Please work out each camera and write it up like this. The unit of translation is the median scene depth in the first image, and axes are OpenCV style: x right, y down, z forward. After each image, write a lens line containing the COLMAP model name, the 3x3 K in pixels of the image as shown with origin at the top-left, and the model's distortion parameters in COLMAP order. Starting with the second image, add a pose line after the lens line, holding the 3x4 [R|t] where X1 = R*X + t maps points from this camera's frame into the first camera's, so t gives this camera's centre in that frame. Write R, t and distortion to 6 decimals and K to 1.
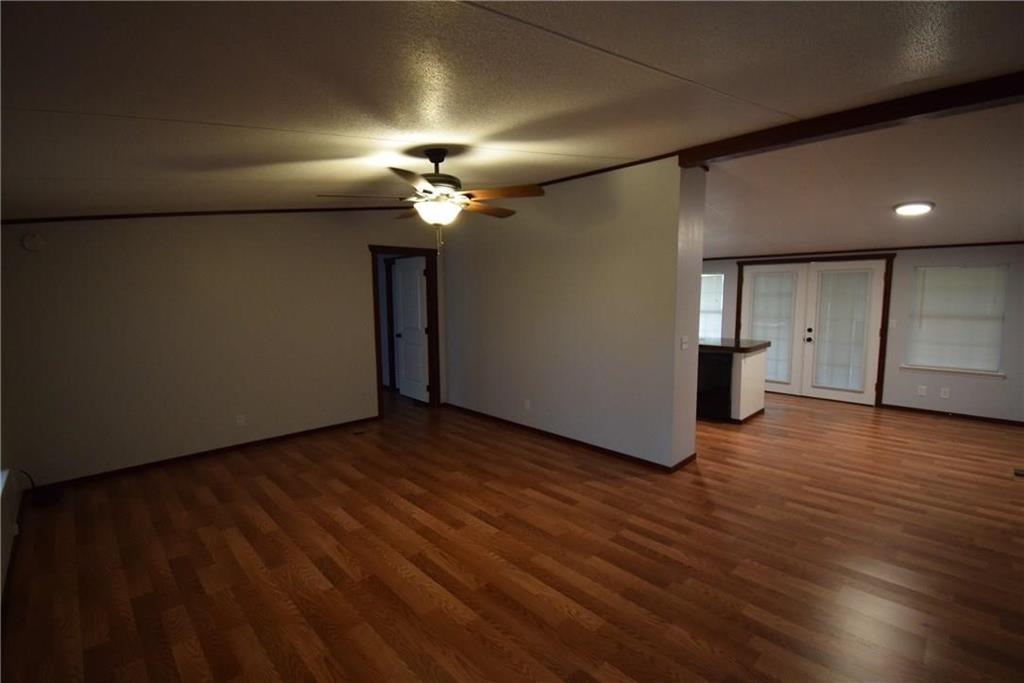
lens RADIAL K [[455.4, 0, 509.0], [0, 455.4, 332.4], [0, 0, 1]] dist [-0.001547, -0.001811]
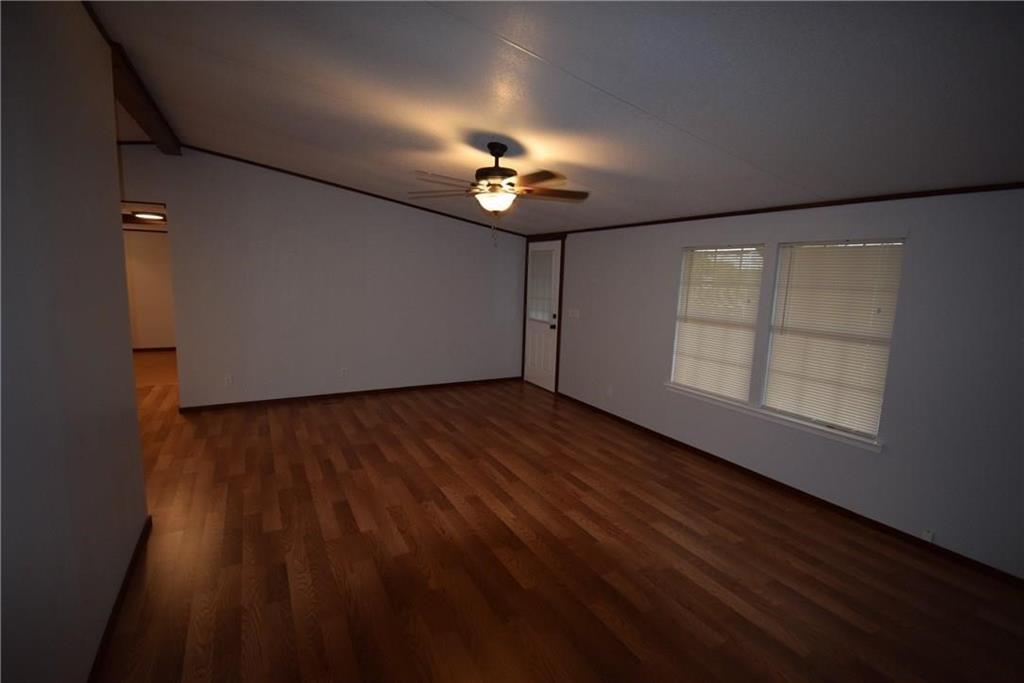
lens RADIAL K [[455.4, 0, 513.8], [0, 455.4, 338.1], [0, 0, 1]] dist [-0.001547, -0.001811]
pose [[-0.969378, -0.058327, 0.238548, -0.396142], [-0.003540, 0.974603, 0.223910, -0.150748], [-0.245550, 0.216209, -0.944965, 1.736070]]
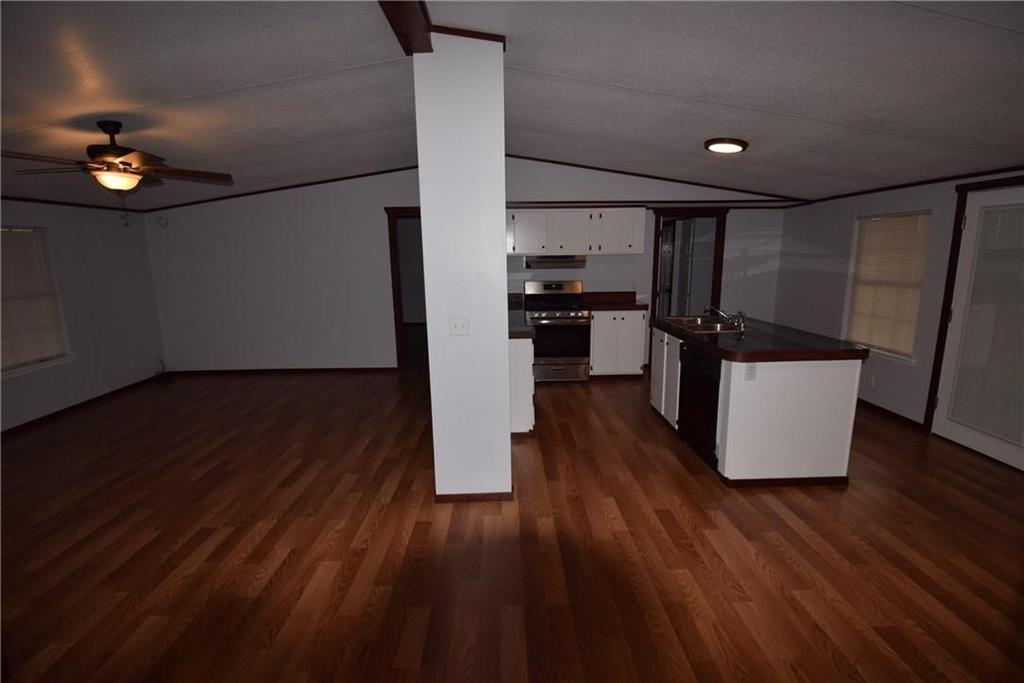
lens RADIAL K [[455.4, 0, 512.3], [0, 455.4, 338.5], [0, 0, 1]] dist [-0.001547, -0.001811]
pose [[0.733491, 0.121091, -0.668826, 1.077307], [-0.052612, 0.991165, 0.121752, -0.055699], [0.677660, -0.054116, 0.733381, 0.669119]]
